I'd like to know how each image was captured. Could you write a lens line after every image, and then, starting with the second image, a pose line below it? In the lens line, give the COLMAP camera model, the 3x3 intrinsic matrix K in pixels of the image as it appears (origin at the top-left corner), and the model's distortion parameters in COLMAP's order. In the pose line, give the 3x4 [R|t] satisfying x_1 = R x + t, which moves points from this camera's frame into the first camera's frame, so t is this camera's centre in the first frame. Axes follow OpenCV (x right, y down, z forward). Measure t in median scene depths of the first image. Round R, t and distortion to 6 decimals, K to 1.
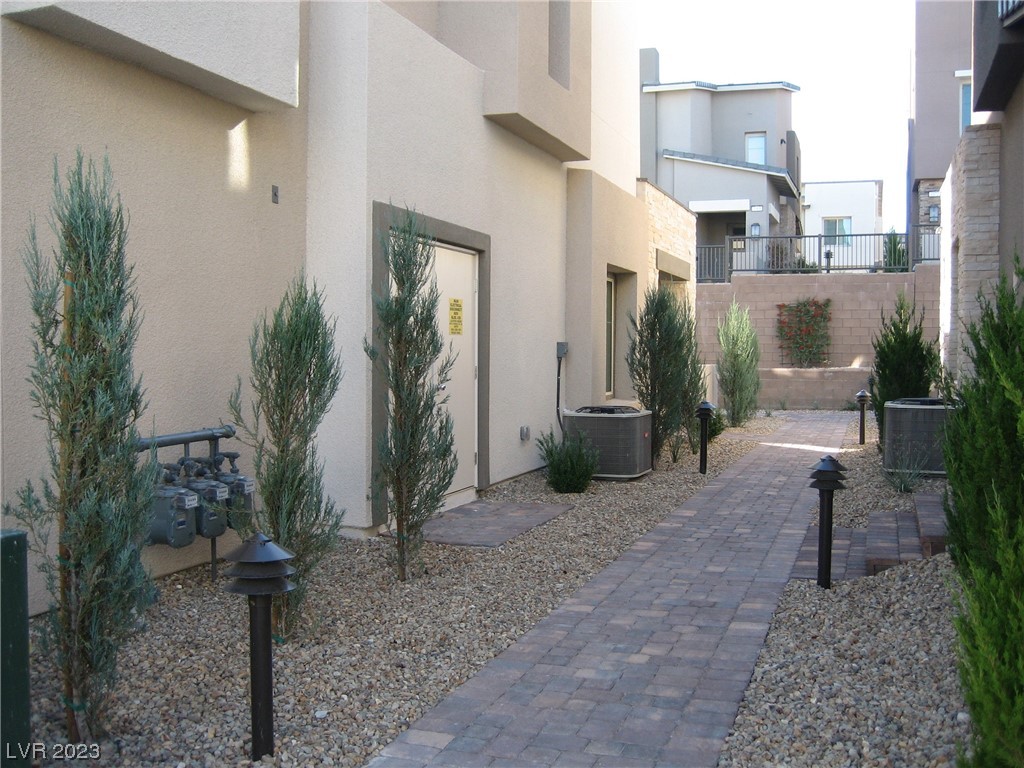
lens RADIAL K [[1076.8, 0, 518.5], [0, 1076.8, 386.4], [0, 0, 1]] dist [-0.142778, 0.181782]
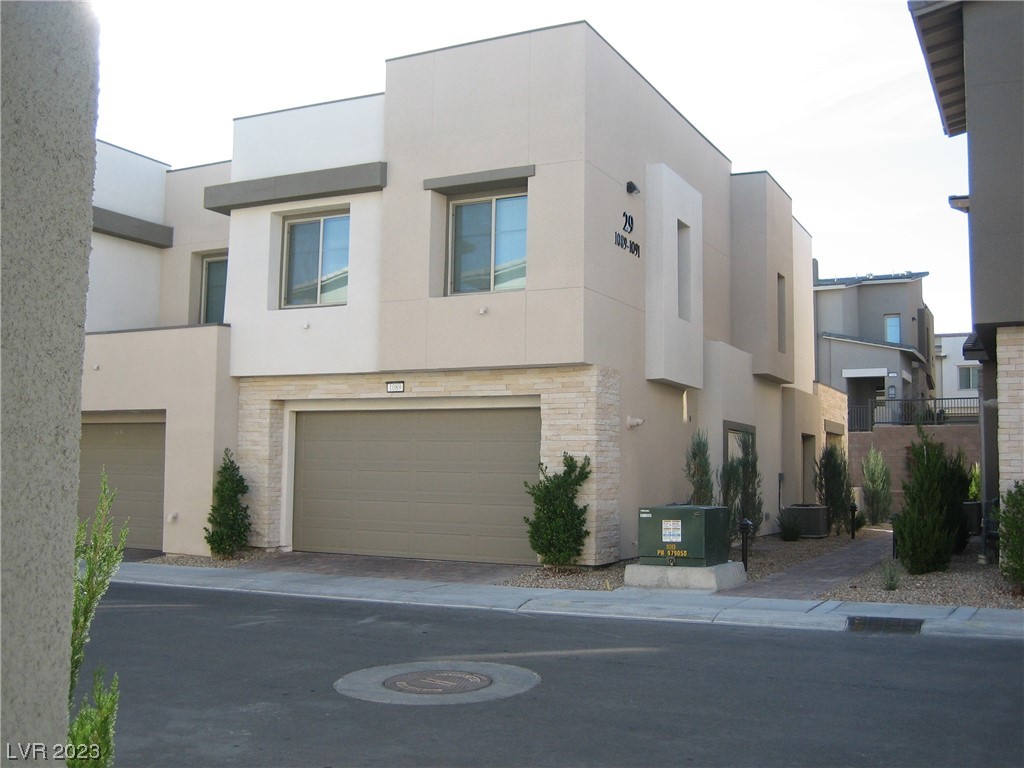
lens RADIAL K [[1076.8, 0, 518.5], [0, 1076.8, 386.4], [0, 0, 1]] dist [-0.142778, 0.181782]
pose [[0.990530, -0.004111, -0.137238, -0.110623], [-0.012359, 0.992824, -0.118947, 0.027011], [0.136742, 0.119517, 0.983370, -0.681669]]
